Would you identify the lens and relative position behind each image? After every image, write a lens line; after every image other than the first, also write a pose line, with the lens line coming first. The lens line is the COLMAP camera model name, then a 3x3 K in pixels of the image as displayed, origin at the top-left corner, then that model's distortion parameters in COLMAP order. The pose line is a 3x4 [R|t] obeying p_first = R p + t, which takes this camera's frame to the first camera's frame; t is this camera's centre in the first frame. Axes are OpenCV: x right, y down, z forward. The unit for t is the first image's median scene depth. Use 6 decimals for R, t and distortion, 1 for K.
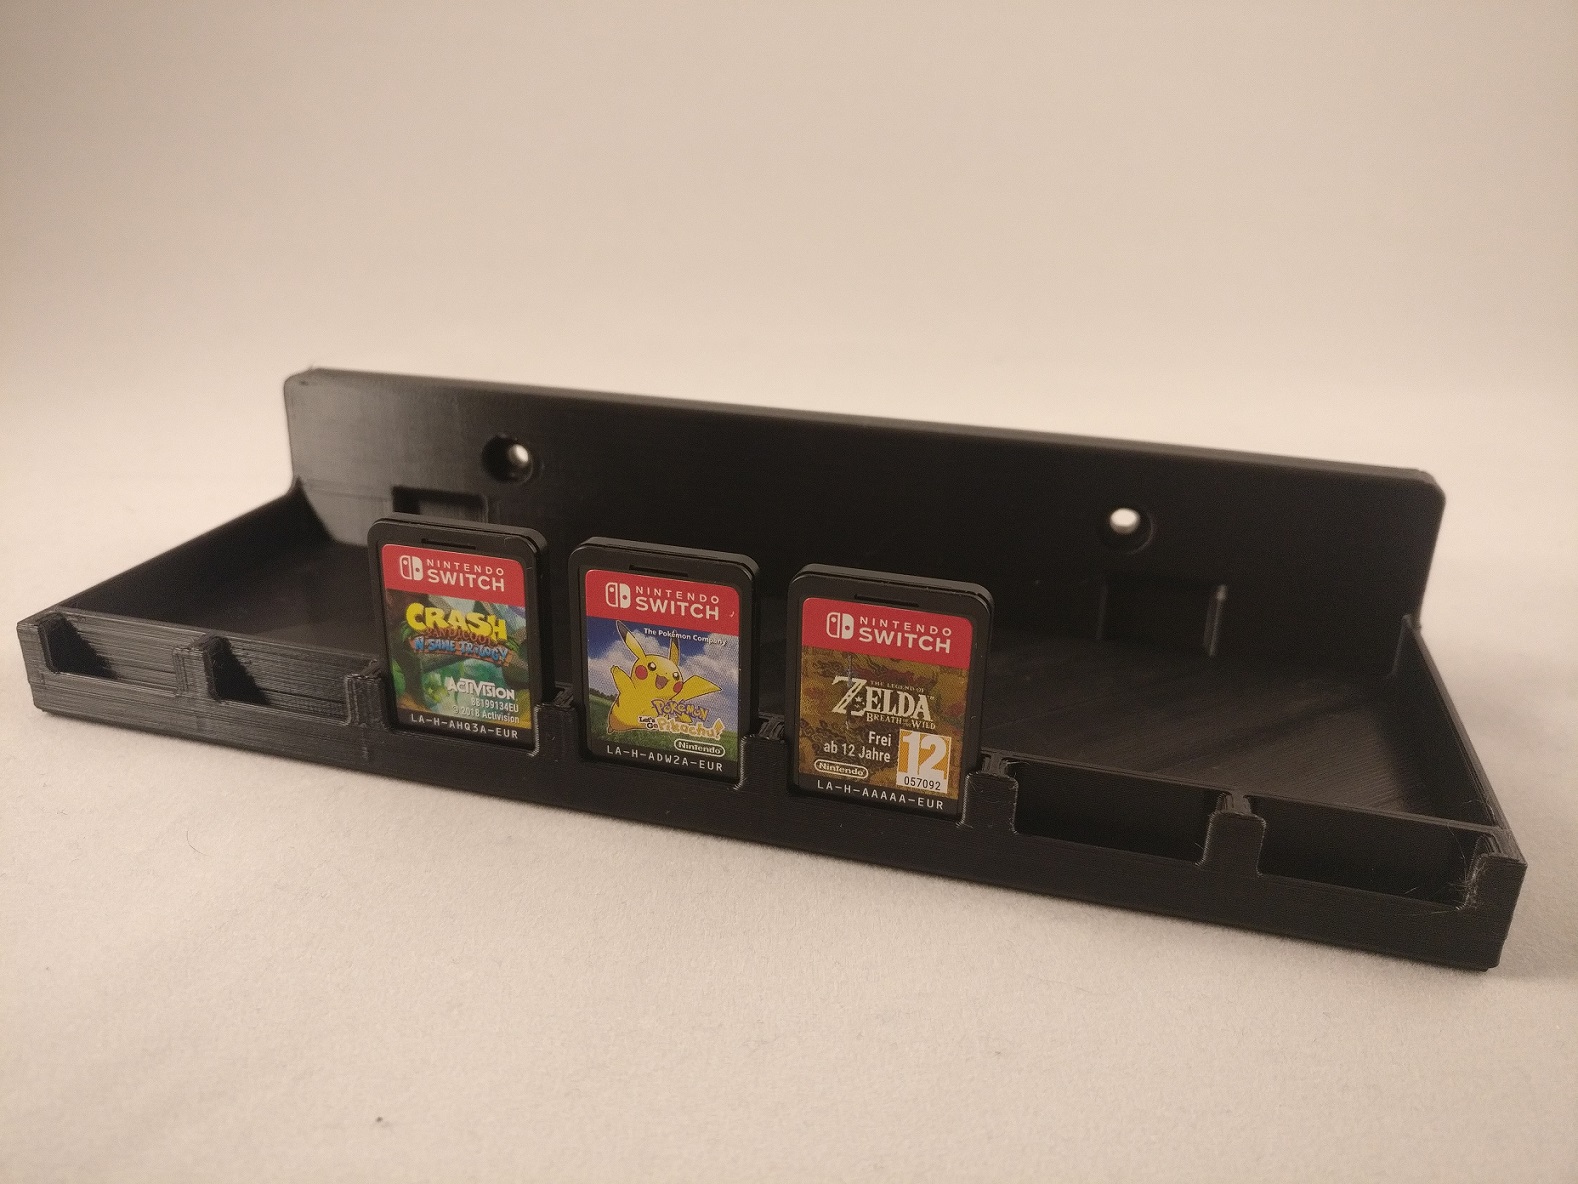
lens RADIAL K [[1295.7, 0, 789.8], [0, 1295.7, 582.2], [0, 0, 1]] dist [0.087375, -0.000742]
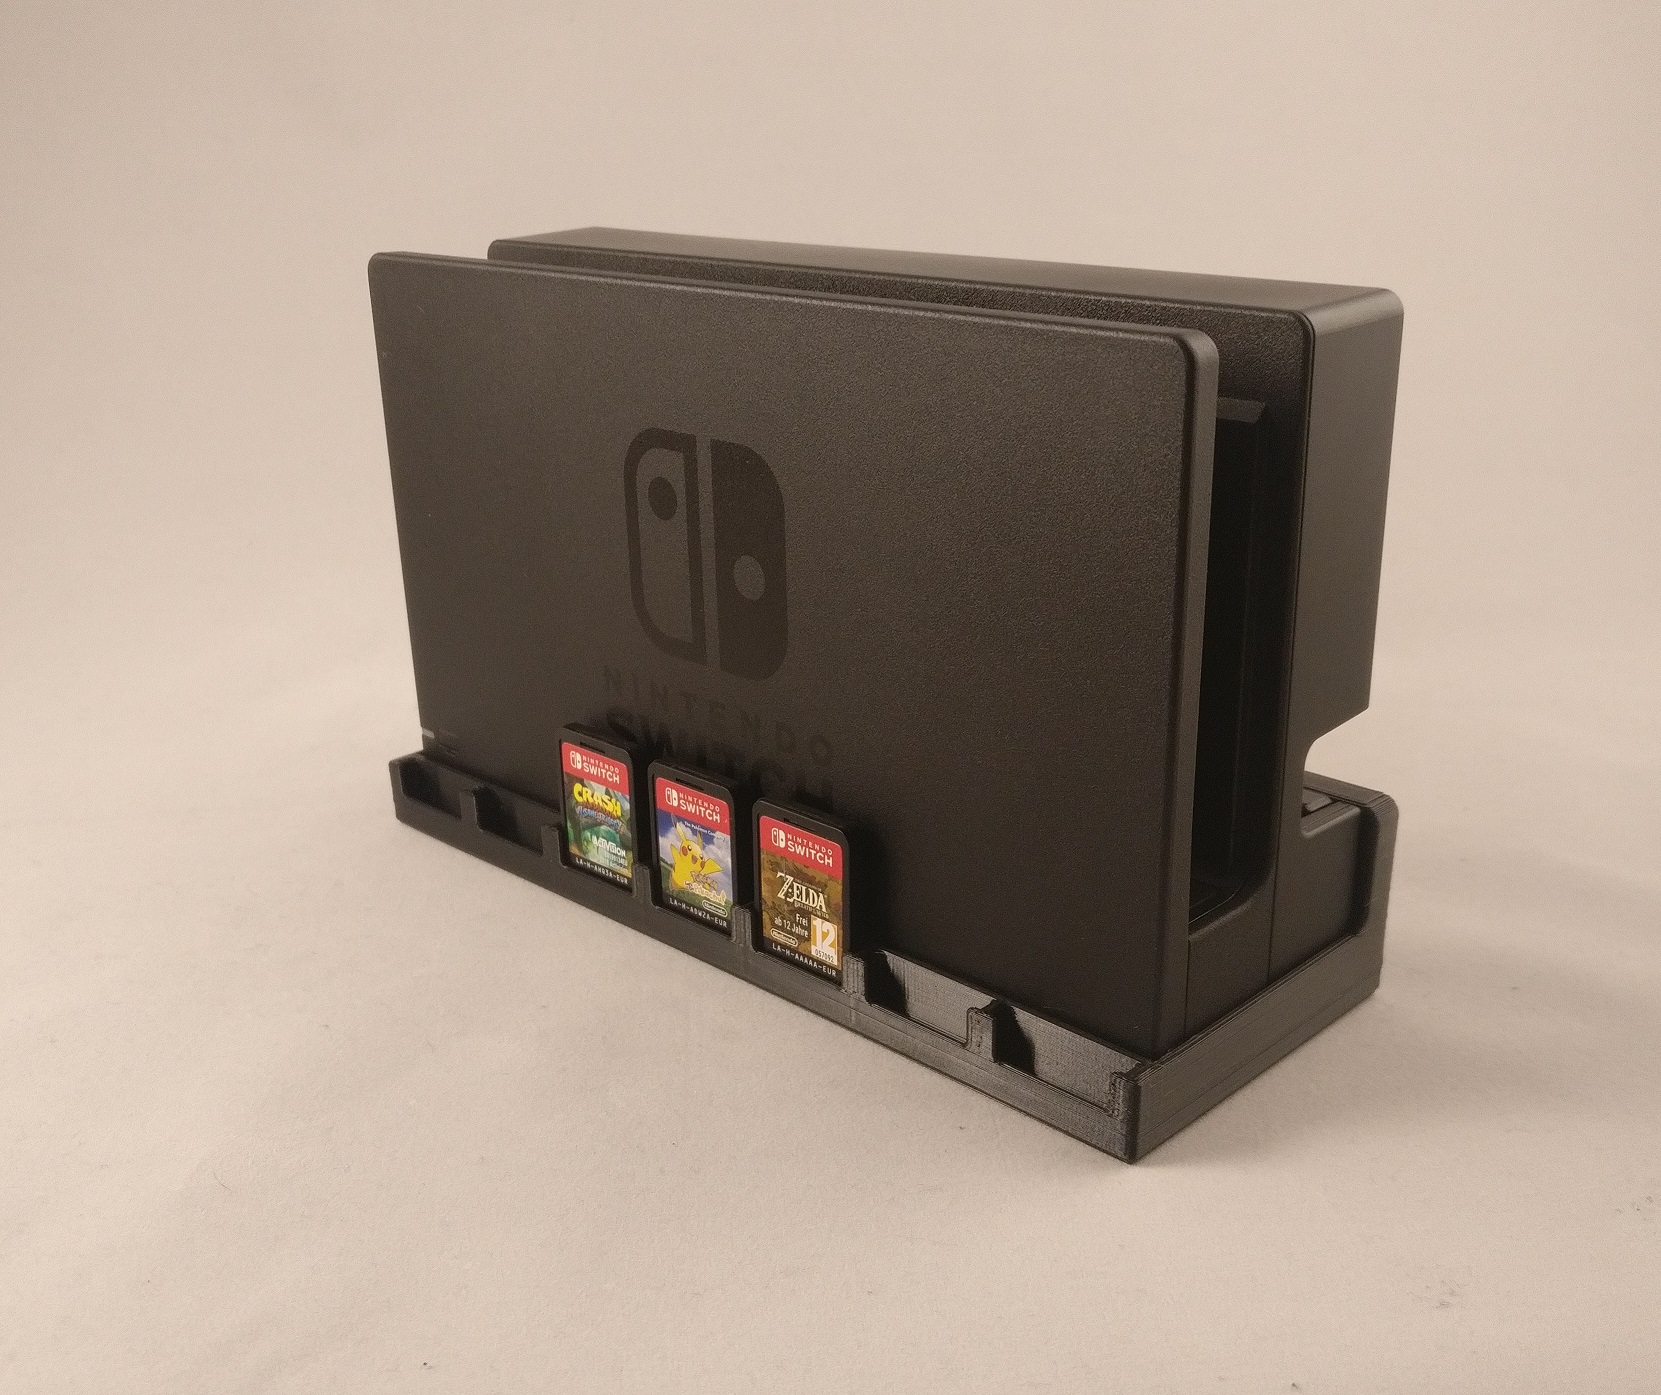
lens RADIAL K [[1856.6, 0, 832.3], [0, 1856.6, 697.6], [0, 0, 1]] dist [-0.027263, 0.000000]
pose [[0.878507, 0.111696, -0.464488, 0.974270], [-0.124328, 0.992235, 0.003457, -0.128968], [0.461267, 0.054712, 0.885573, -0.781977]]
